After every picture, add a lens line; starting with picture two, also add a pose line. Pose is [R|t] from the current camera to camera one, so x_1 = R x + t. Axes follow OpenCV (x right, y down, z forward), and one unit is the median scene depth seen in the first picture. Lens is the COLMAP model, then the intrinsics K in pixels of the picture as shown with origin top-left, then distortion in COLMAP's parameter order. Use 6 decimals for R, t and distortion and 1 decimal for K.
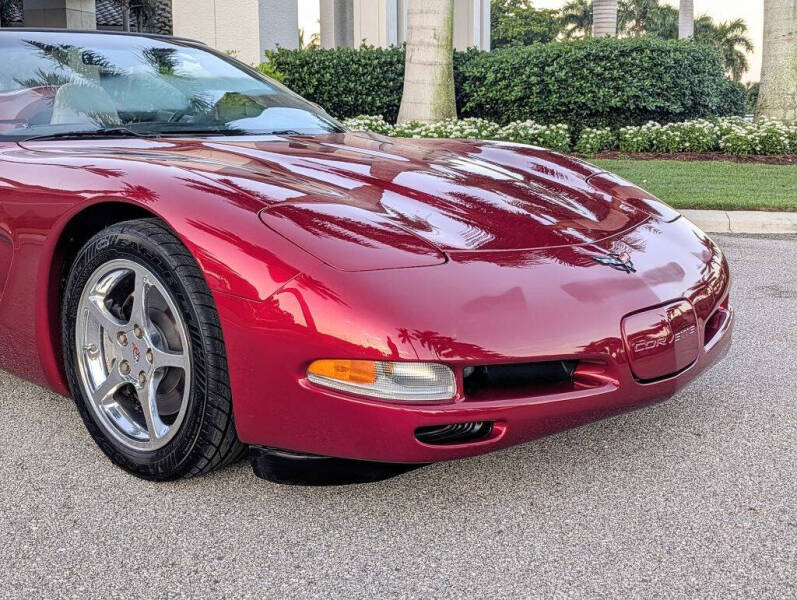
lens RADIAL K [[986.6, 0, 398.2], [0, 986.6, 319.9], [0, 0, 1]] dist [0.053647, -0.015302]
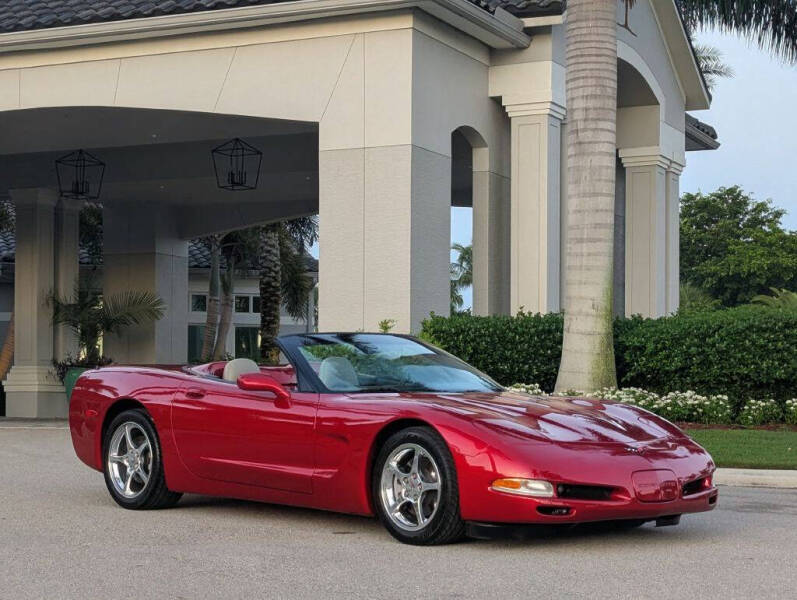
lens RADIAL K [[1358.7, 0, 428.2], [0, 1358.7, 301.5], [0, 0, 1]] dist [0.051557, -0.116910]
pose [[0.994727, 0.004773, -0.102449, 0.012651], [-0.031461, 0.964957, -0.260515, 0.069599], [0.097615, 0.262364, 0.960019, -0.329729]]
